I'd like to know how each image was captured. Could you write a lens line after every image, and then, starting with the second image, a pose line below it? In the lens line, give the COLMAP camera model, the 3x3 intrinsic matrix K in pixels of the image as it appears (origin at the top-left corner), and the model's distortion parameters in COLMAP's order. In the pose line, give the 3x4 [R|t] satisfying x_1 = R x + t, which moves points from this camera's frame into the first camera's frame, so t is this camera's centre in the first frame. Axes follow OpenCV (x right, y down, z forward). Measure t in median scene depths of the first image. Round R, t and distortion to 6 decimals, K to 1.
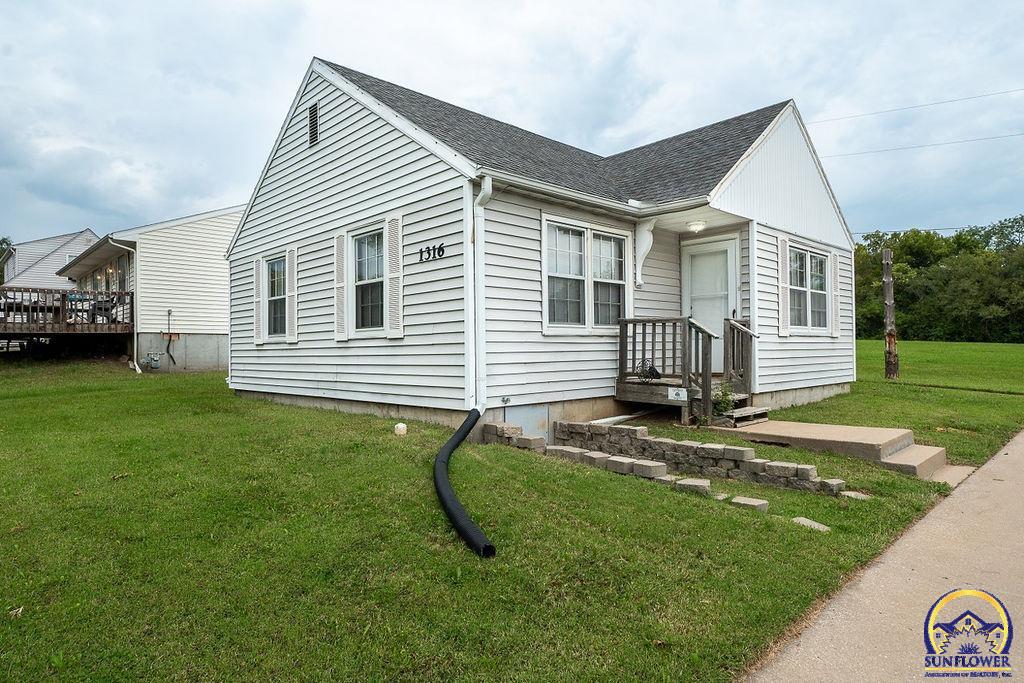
lens RADIAL K [[598.5, 0, 508.4], [0, 598.5, 346.5], [0, 0, 1]] dist [-0.003301, -0.003165]
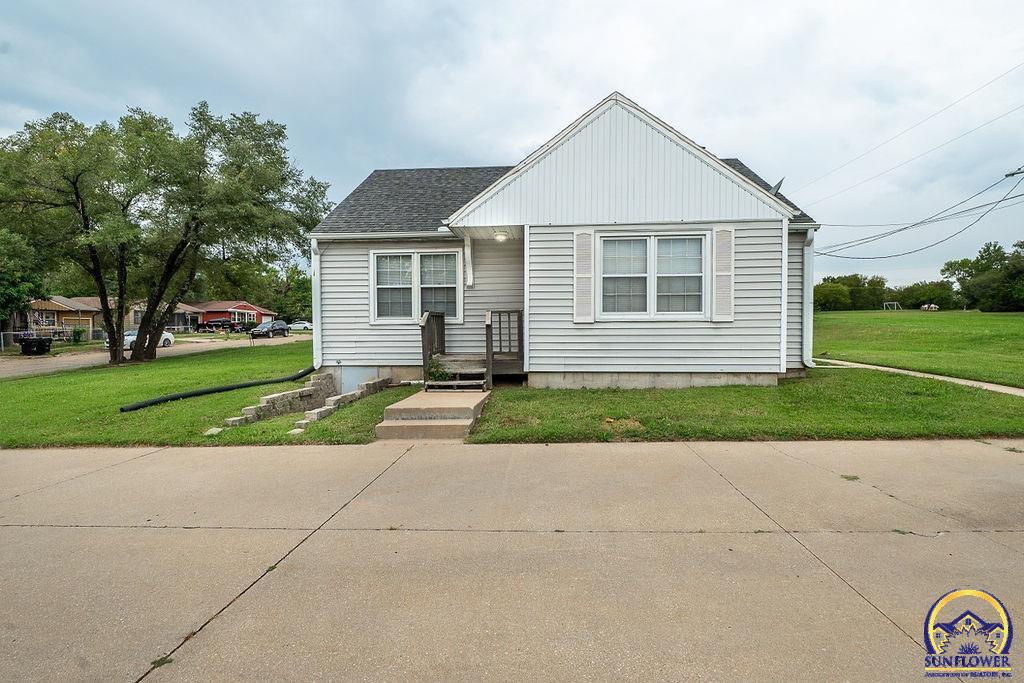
lens RADIAL K [[479.9, 0, 509.1], [0, 479.9, 346.0], [0, 0, 1]] dist [-0.003138, -0.000908]
pose [[0.672427, 0.032230, -0.739461, 1.098776], [0.002149, 0.998962, 0.045495, -0.016241], [0.740160, -0.032181, 0.671660, 0.334292]]
